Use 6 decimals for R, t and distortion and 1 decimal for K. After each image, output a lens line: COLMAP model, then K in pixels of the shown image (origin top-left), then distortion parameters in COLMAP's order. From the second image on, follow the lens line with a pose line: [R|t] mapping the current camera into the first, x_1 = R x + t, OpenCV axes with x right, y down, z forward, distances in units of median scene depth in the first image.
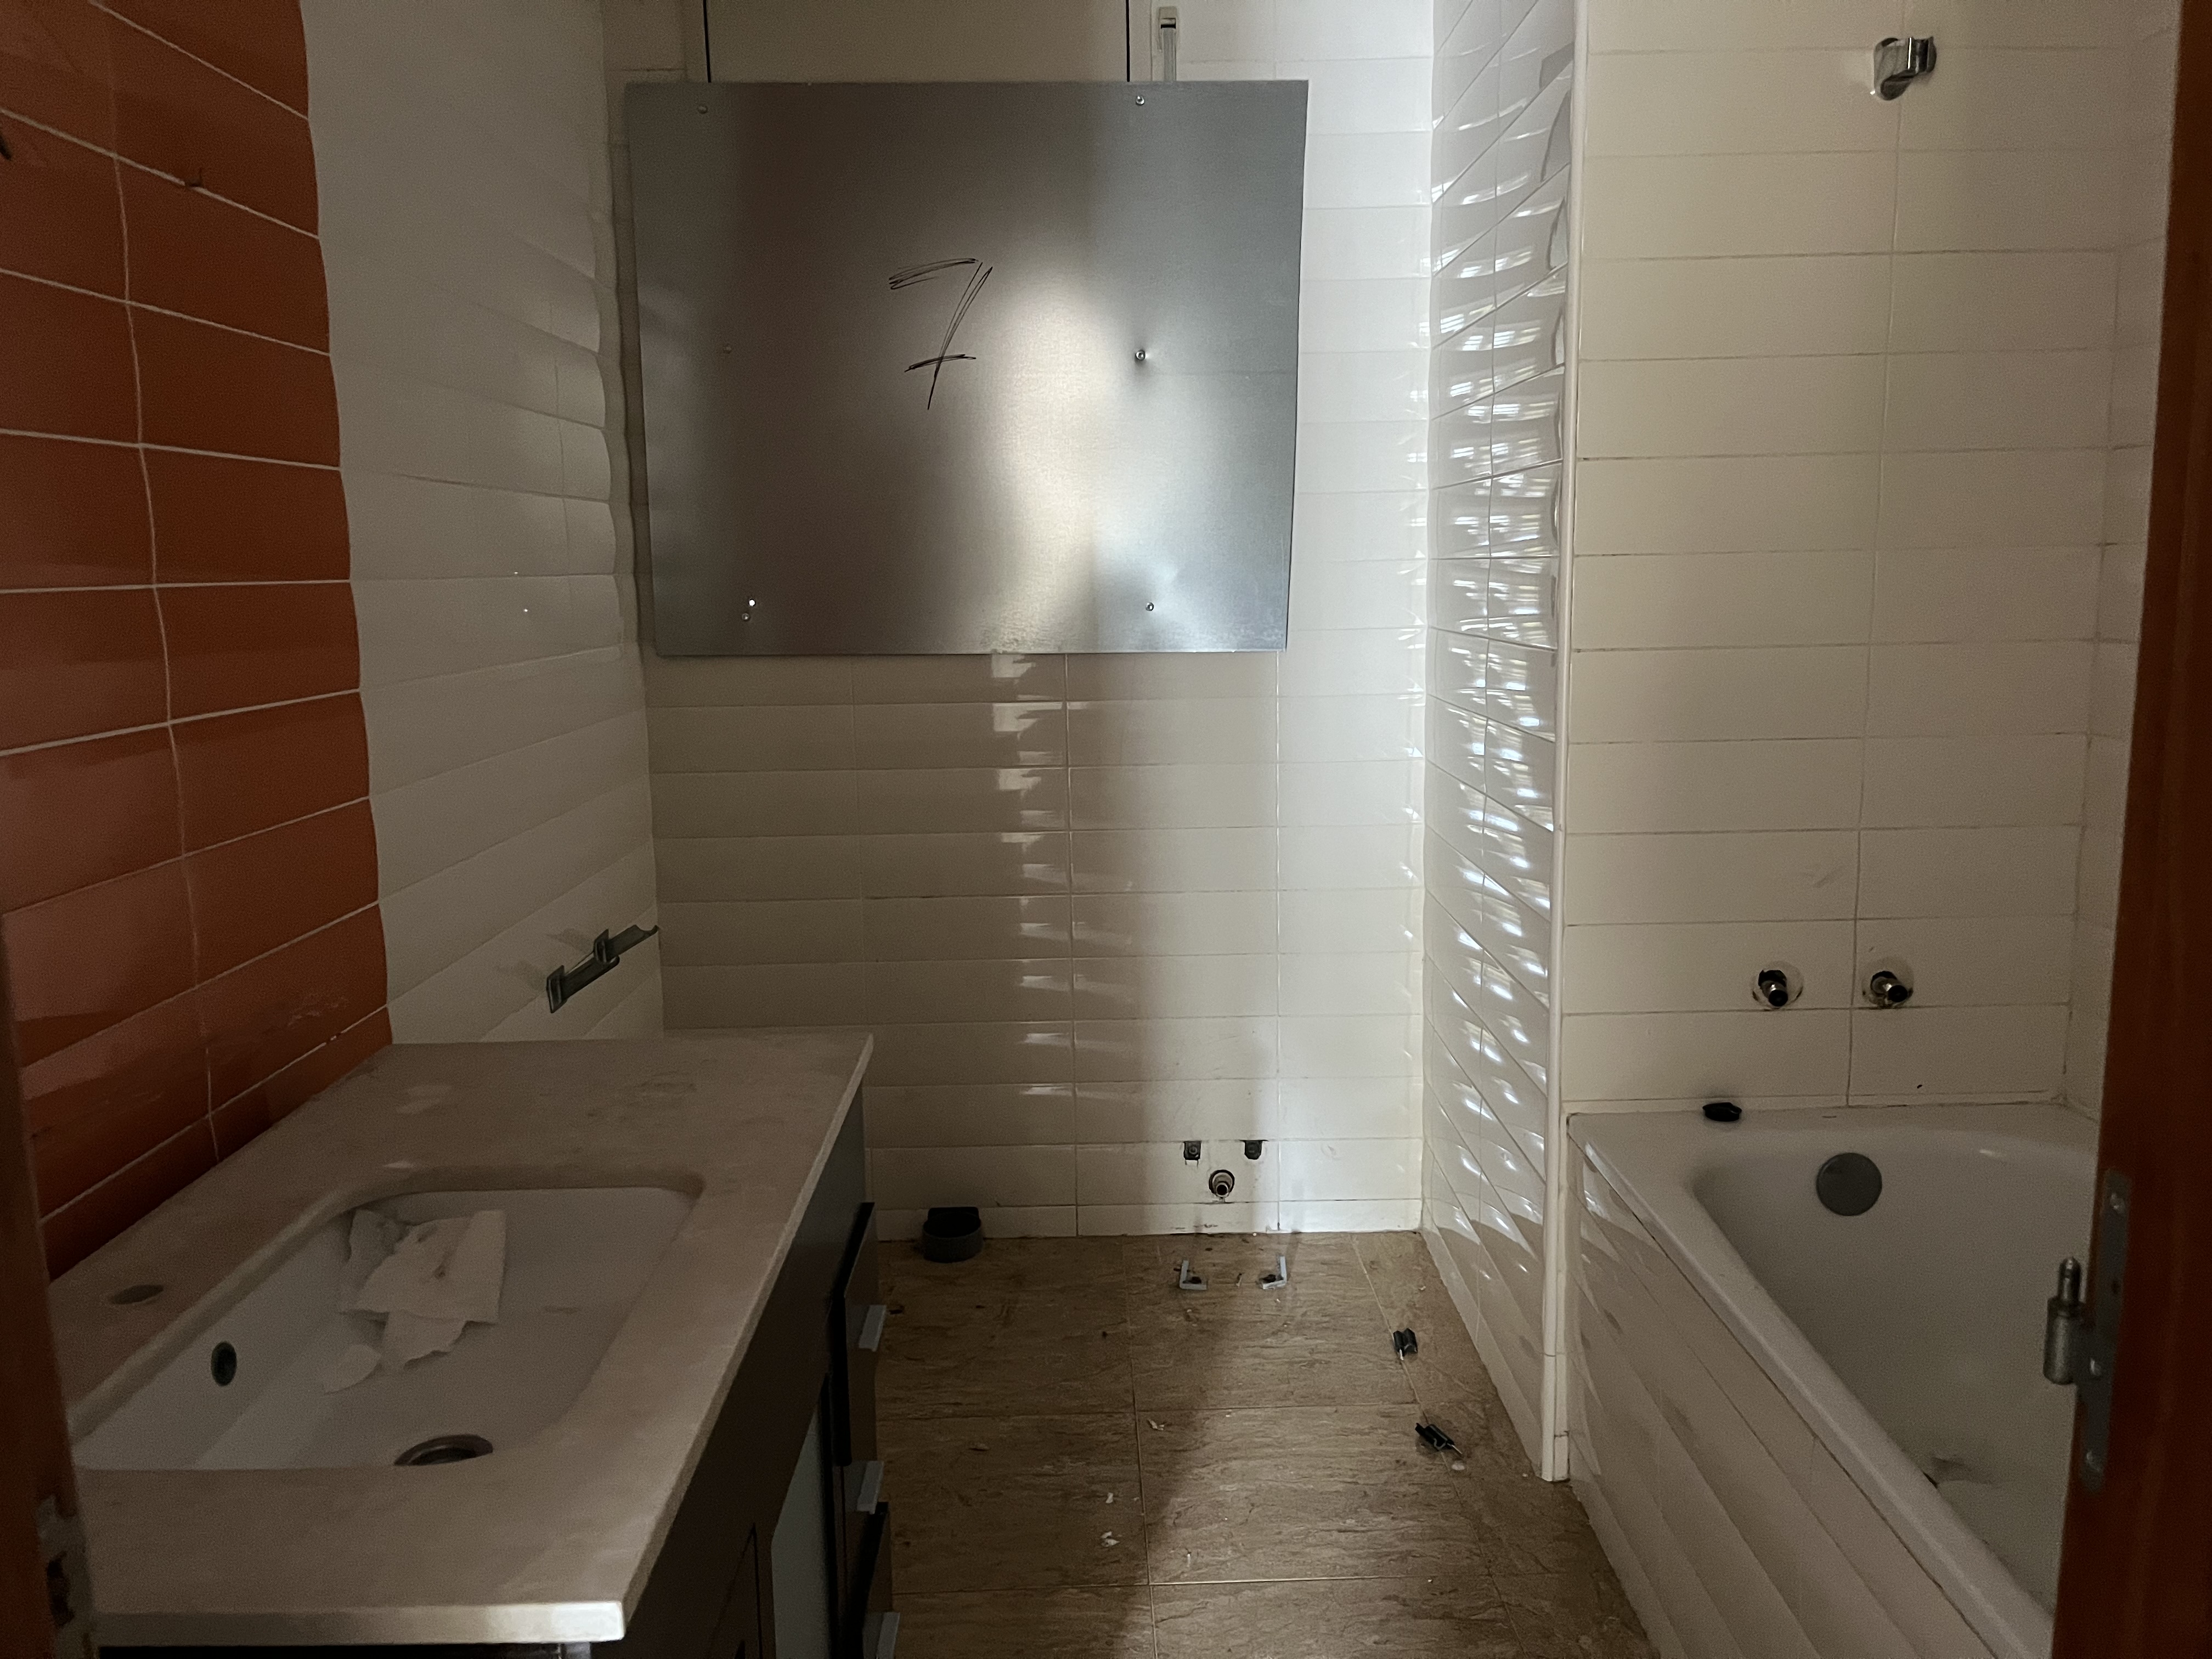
lens RADIAL K [[1678.5, 0, 1100.5], [0, 1678.5, 807.8], [0, 0, 1]] dist [0.078506, -0.101288]
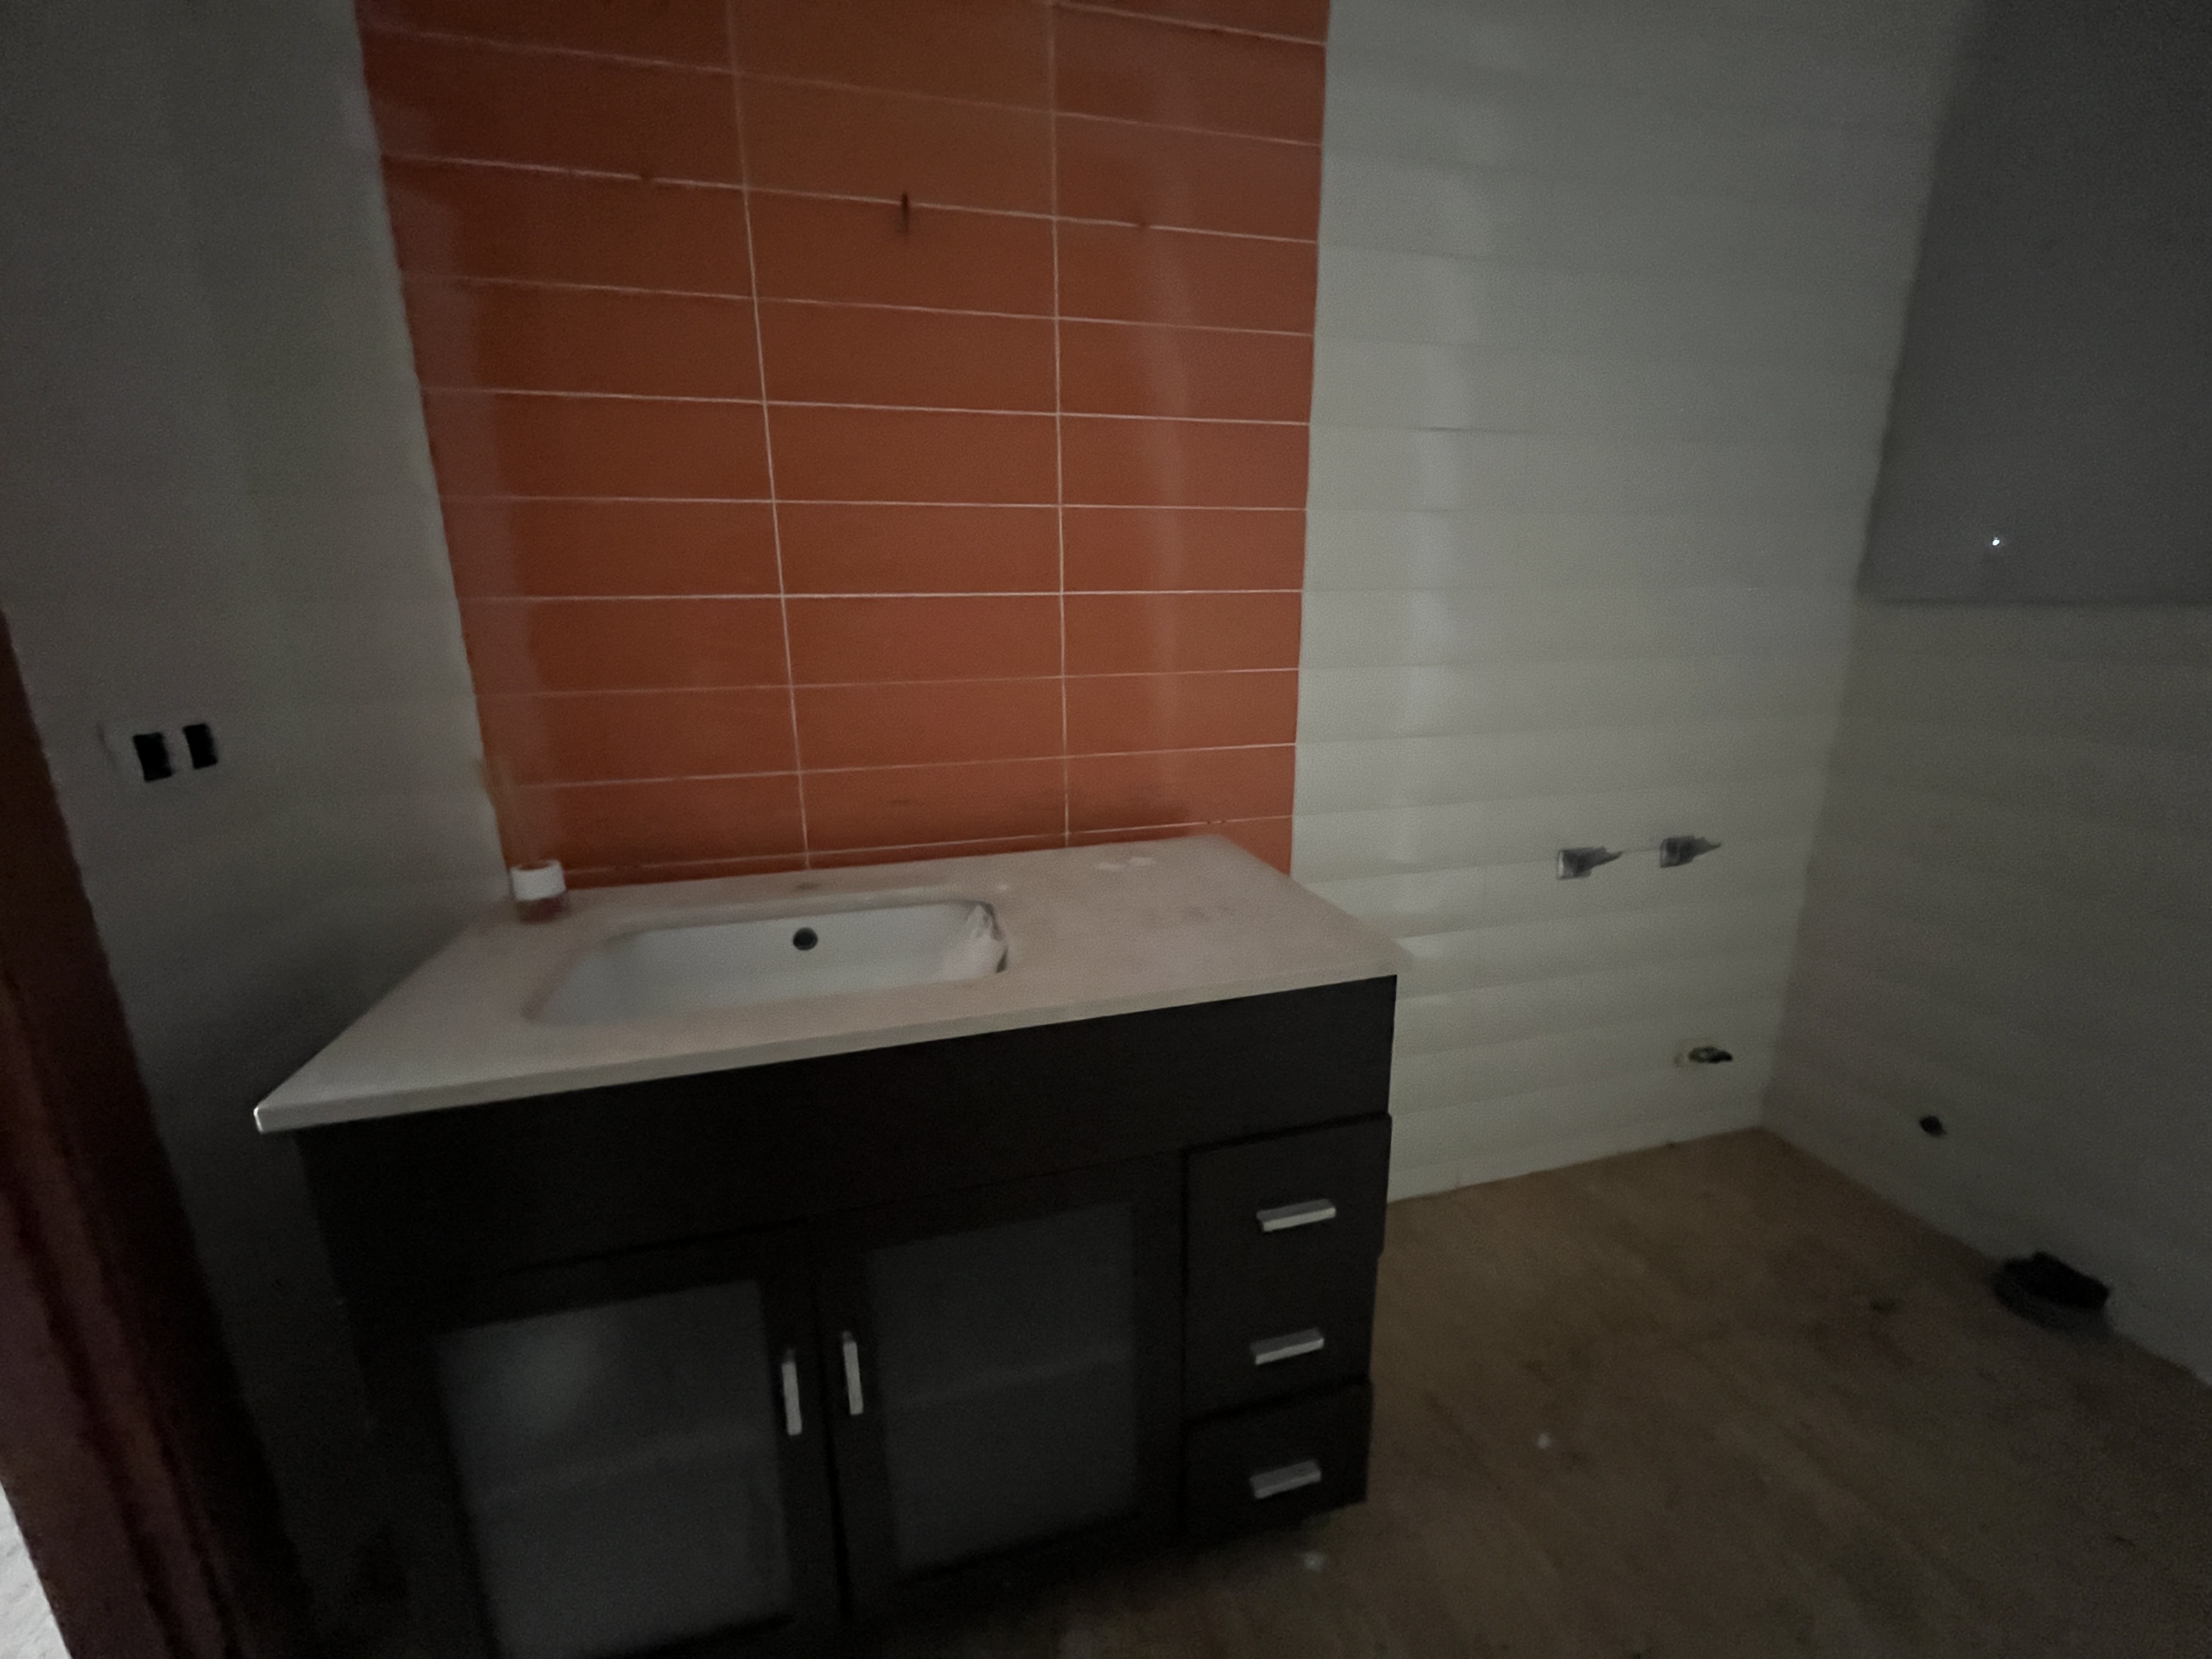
lens RADIAL K [[892.6, 0, 1096.0], [0, 892.6, 824.0], [0, 0, 1]] dist [0.001931, 0.000152]
pose [[0.244792, 0.251131, -0.936488, 0.163174], [-0.131847, 0.965524, 0.224454, -0.017720], [0.960569, 0.068529, 0.269463, 0.398638]]
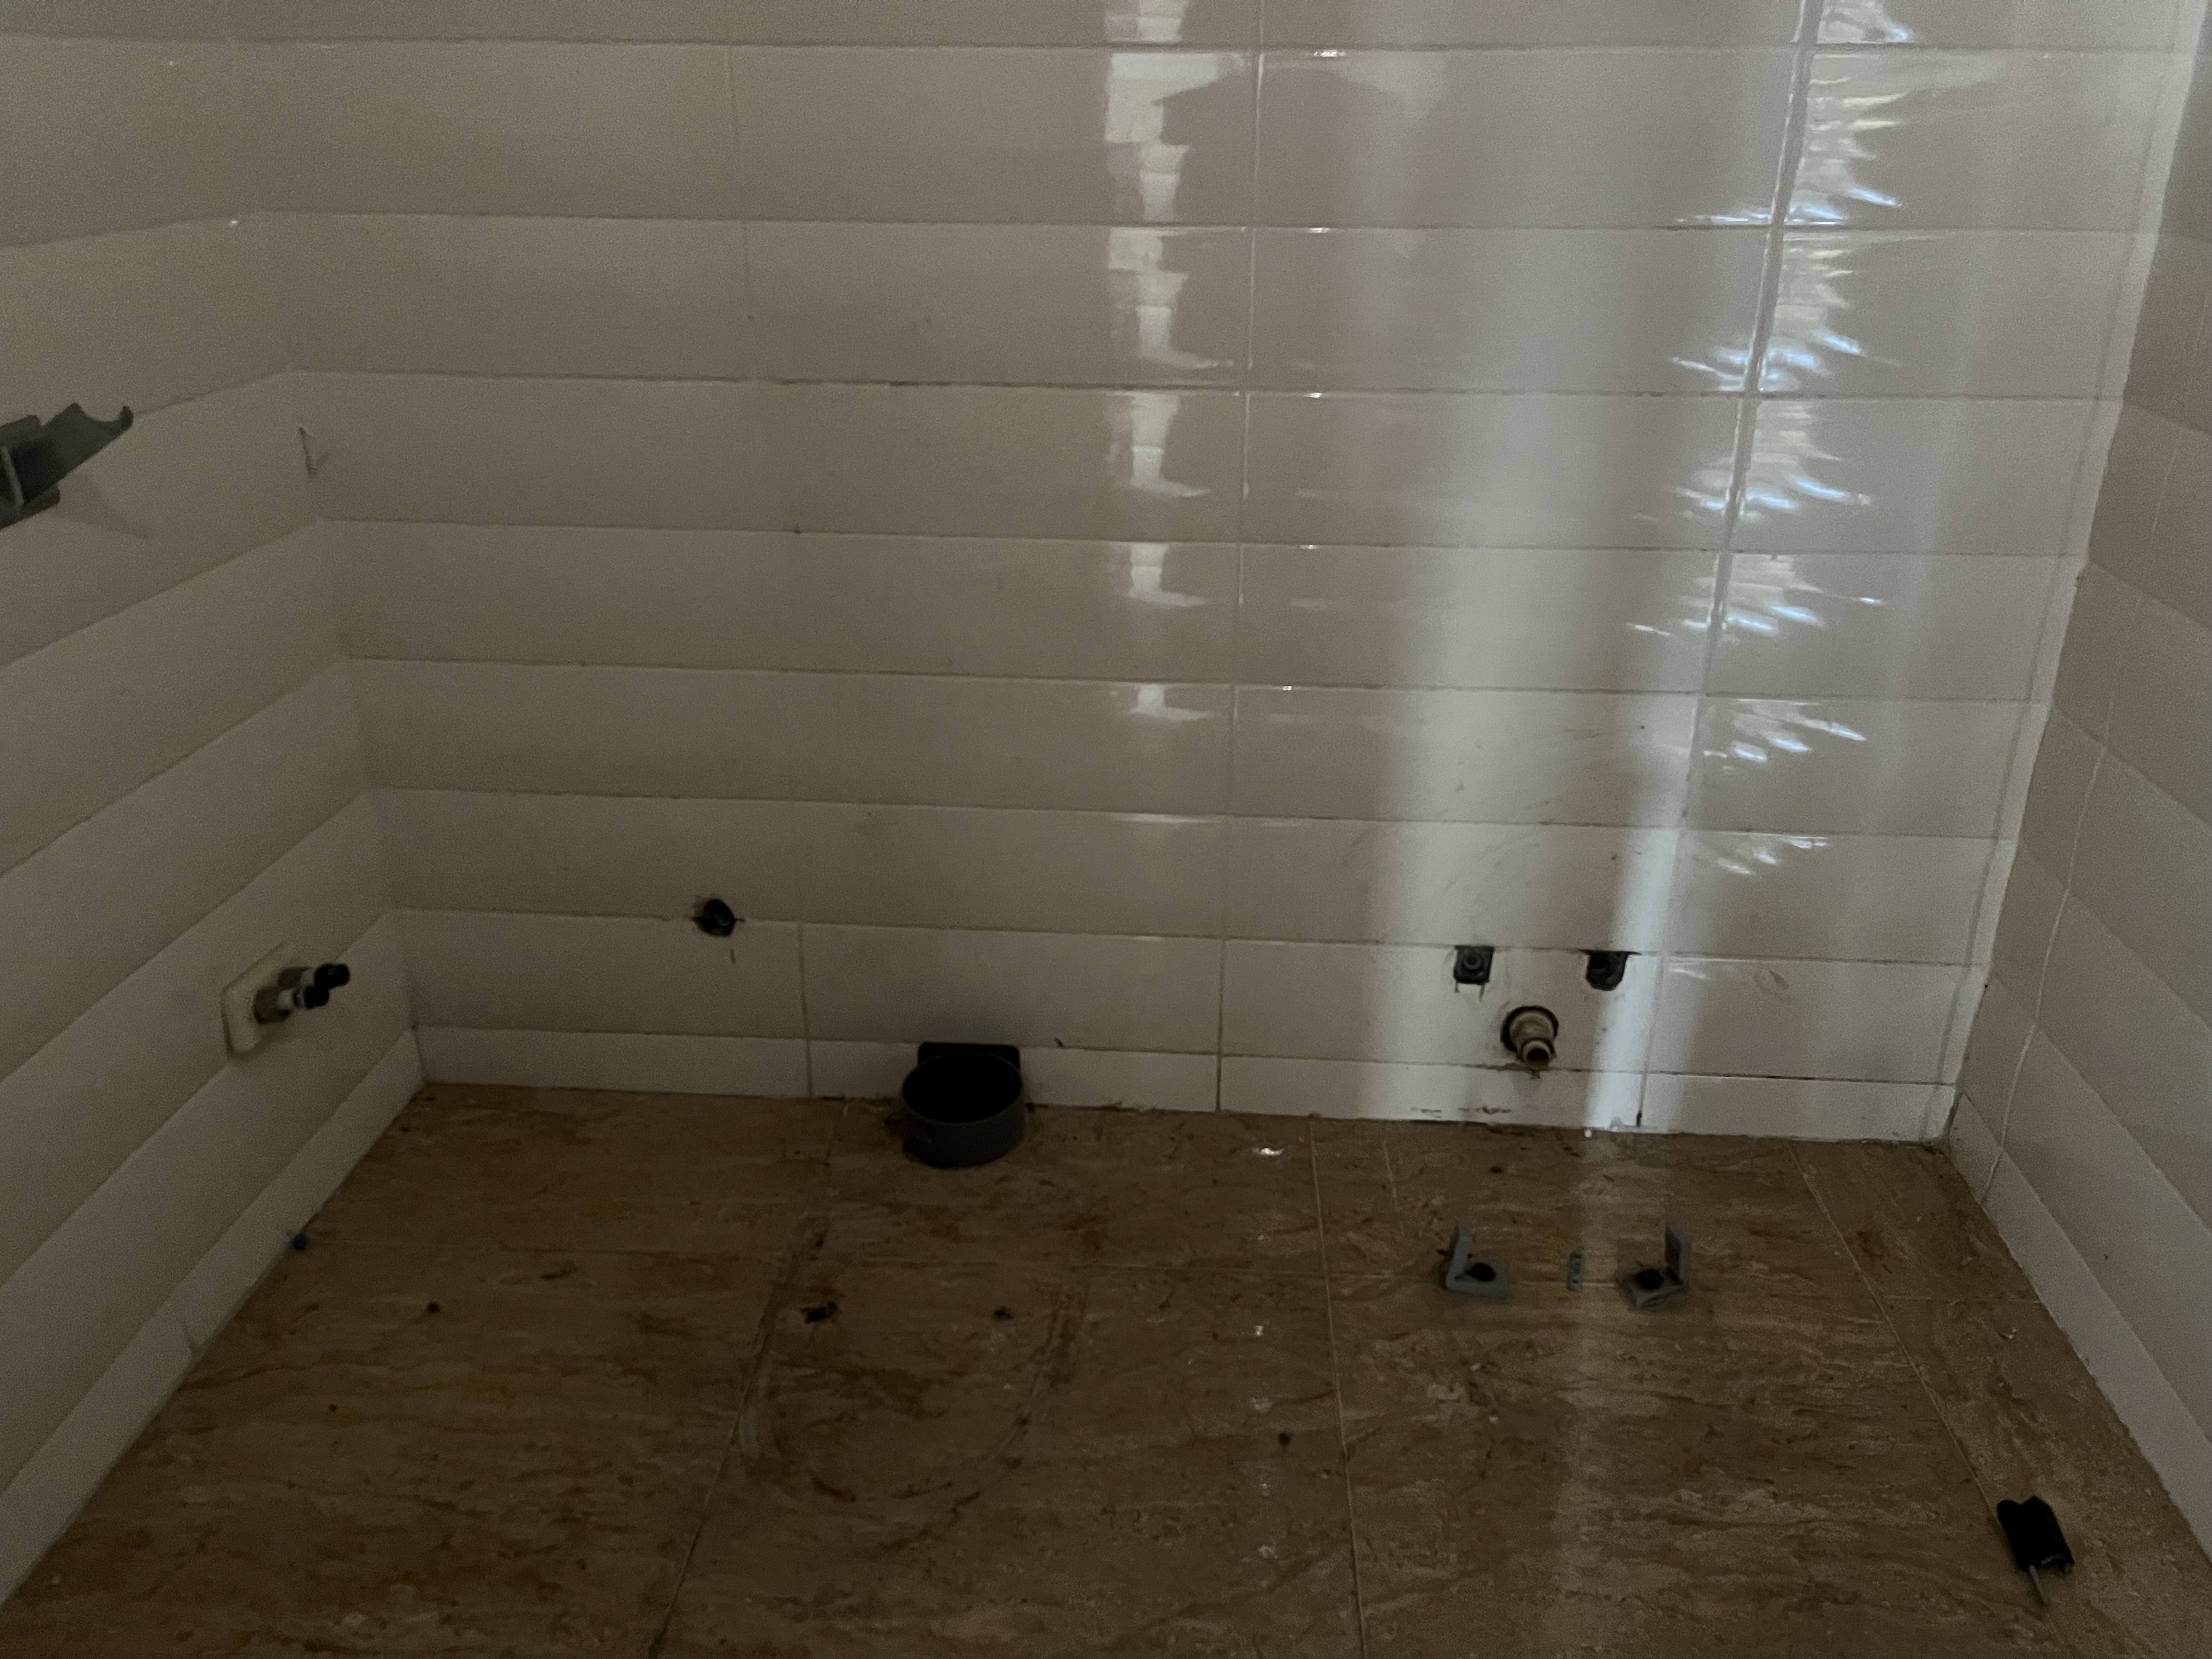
lens RADIAL K [[1678.5, 0, 1100.5], [0, 1678.5, 807.8], [0, 0, 1]] dist [0.078506, -0.101288]
pose [[0.996884, 0.053638, -0.057833, -0.025146], [-0.036885, 0.965094, 0.259295, 0.044339], [0.069722, -0.256354, 0.964065, 0.566549]]
